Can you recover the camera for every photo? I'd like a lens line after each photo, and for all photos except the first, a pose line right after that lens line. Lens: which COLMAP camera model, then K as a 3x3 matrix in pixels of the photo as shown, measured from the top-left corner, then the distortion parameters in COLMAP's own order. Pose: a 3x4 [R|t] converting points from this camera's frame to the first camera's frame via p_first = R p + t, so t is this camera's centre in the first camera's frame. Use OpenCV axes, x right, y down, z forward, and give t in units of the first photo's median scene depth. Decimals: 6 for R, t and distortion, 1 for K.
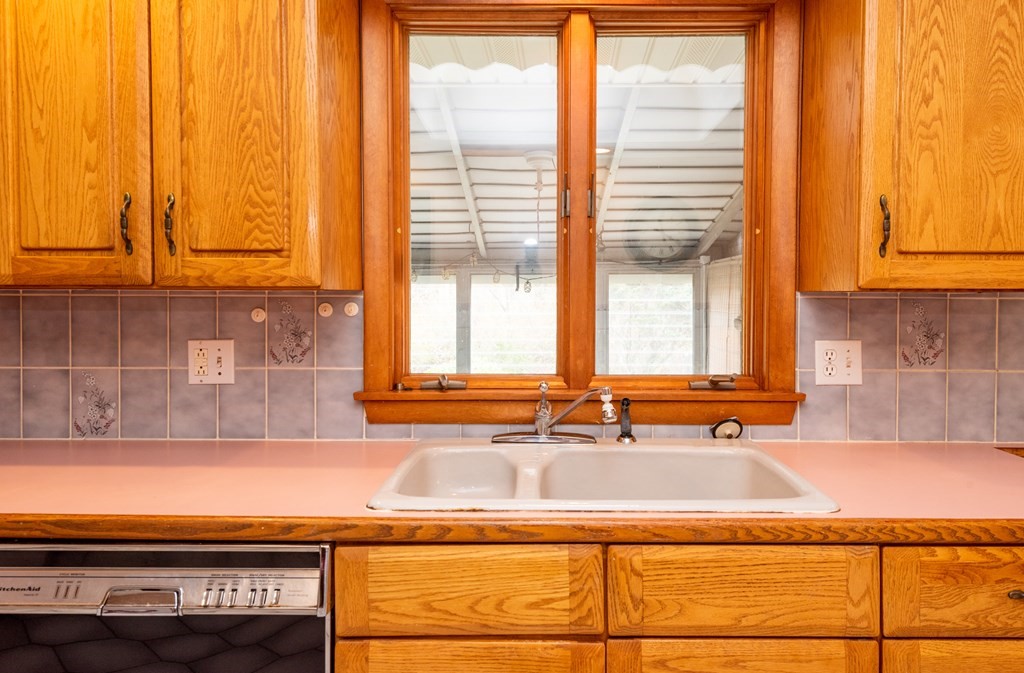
lens RADIAL K [[714.6, 0, 511.9], [0, 714.6, 312.8], [0, 0, 1]] dist [0.010588, 0.001944]
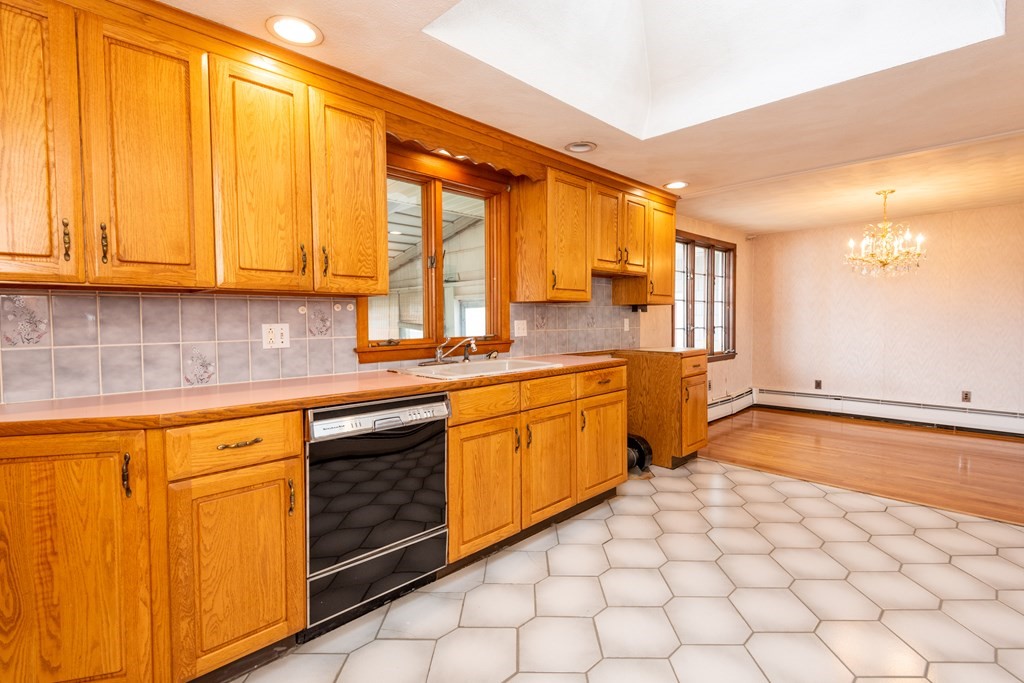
lens RADIAL K [[466.8, 0, 509.4], [0, 466.8, 333.2], [0, 0, 1]] dist [0.015169, -0.013402]
pose [[0.712035, -0.029613, 0.701519, -0.834383], [0.022979, 0.999558, 0.018871, 0.053522], [-0.701768, 0.002683, 0.712400, -0.245836]]
